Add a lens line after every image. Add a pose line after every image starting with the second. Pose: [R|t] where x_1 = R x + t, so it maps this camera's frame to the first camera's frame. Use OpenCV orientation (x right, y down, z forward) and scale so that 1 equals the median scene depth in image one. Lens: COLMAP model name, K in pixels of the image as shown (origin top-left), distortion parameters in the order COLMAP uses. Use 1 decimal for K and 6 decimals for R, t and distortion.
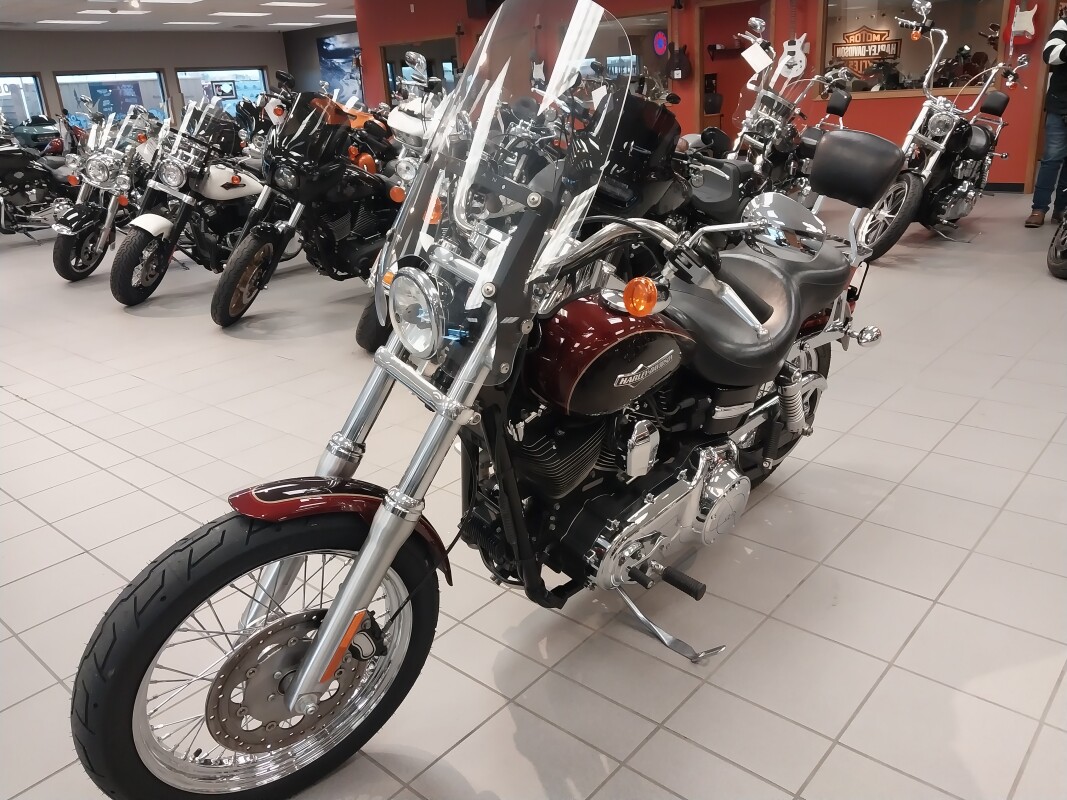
lens RADIAL K [[844.7, 0, 542.4], [0, 844.7, 397.5], [0, 0, 1]] dist [0.001952, -0.013166]
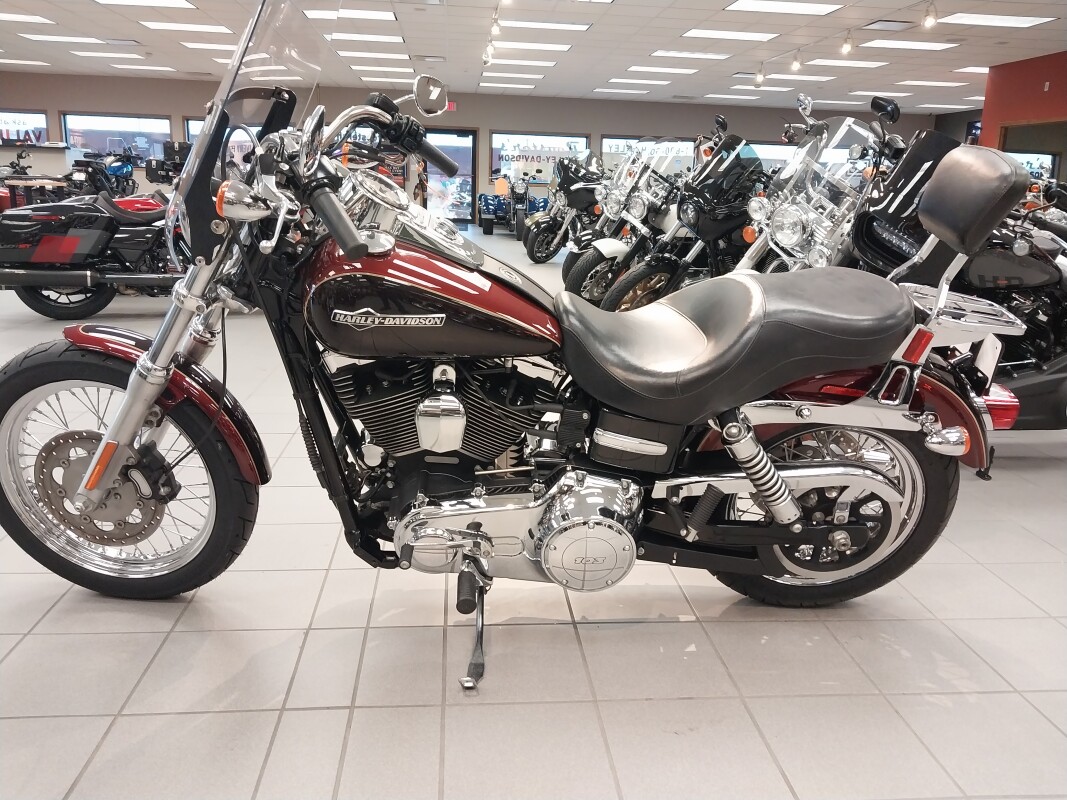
lens RADIAL K [[844.7, 0, 542.4], [0, 844.7, 397.5], [0, 0, 1]] dist [0.001952, -0.013166]
pose [[0.722983, 0.244792, -0.646044, 0.247086], [-0.305471, 0.952014, 0.018876, -0.005849], [0.619663, 0.183701, 0.763067, 0.113217]]
